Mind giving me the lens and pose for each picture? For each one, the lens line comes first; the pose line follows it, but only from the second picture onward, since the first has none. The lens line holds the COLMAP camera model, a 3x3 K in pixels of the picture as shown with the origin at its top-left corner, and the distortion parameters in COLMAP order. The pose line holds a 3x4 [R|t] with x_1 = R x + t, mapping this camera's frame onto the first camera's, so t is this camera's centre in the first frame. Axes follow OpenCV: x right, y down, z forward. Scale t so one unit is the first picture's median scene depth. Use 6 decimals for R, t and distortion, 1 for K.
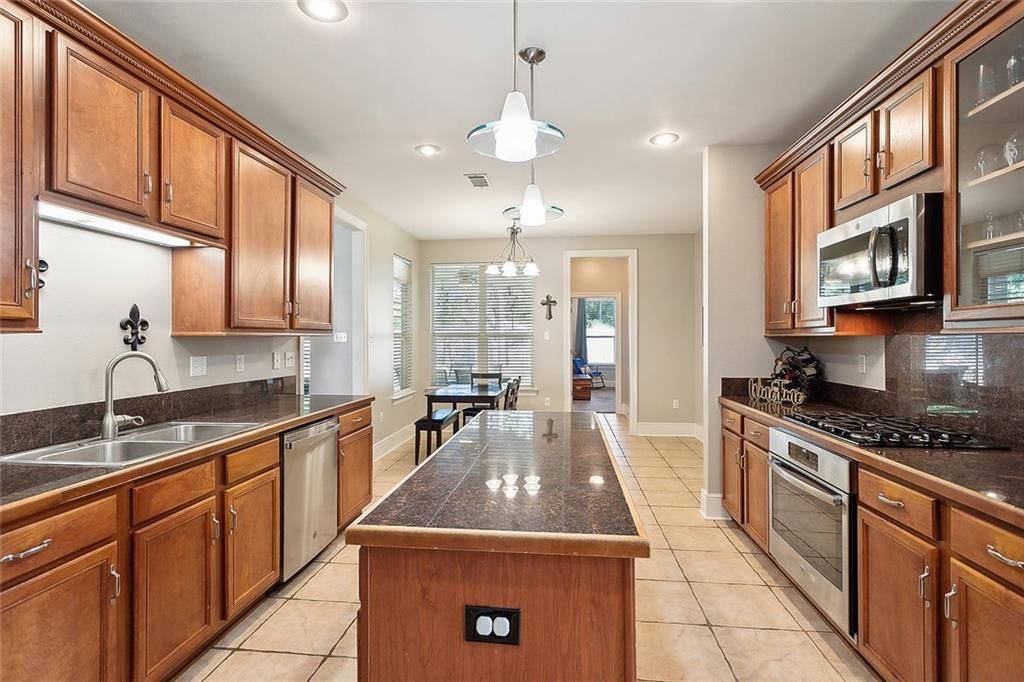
lens RADIAL K [[484.6, 0, 512.0], [0, 484.6, 341.0], [0, 0, 1]] dist [-0.001624, -0.000331]
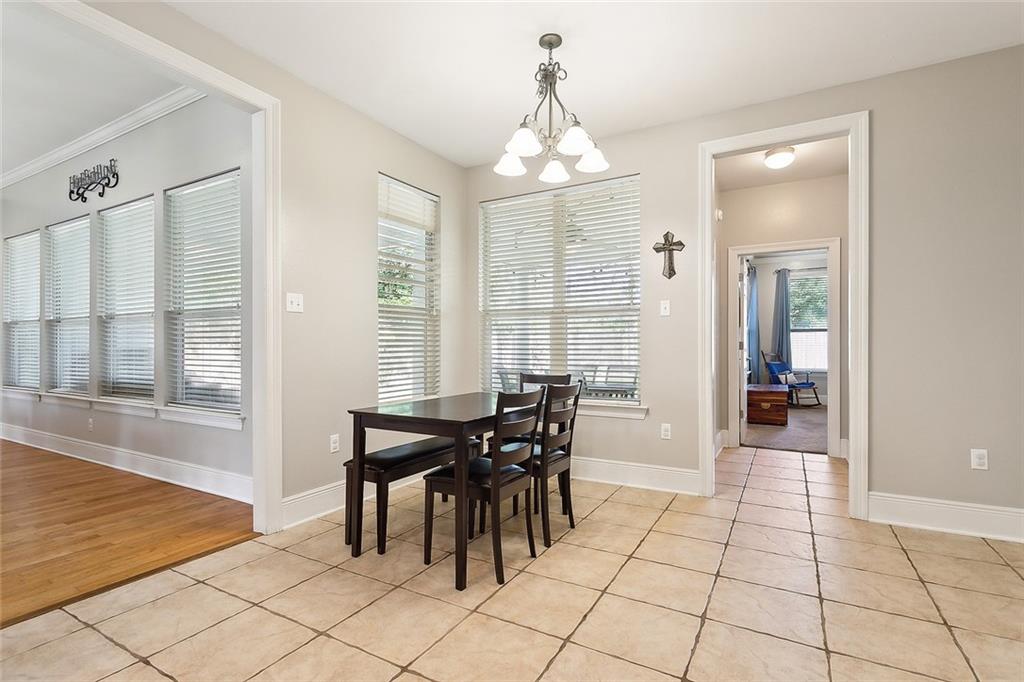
lens RADIAL K [[484.6, 0, 512.0], [0, 484.6, 341.0], [0, 0, 1]] dist [-0.001624, -0.000331]
pose [[0.920120, -0.000331, -0.391637, 0.069379], [-0.004046, 0.999938, -0.010351, 0.017331], [0.391616, 0.011109, 0.920062, 0.244032]]
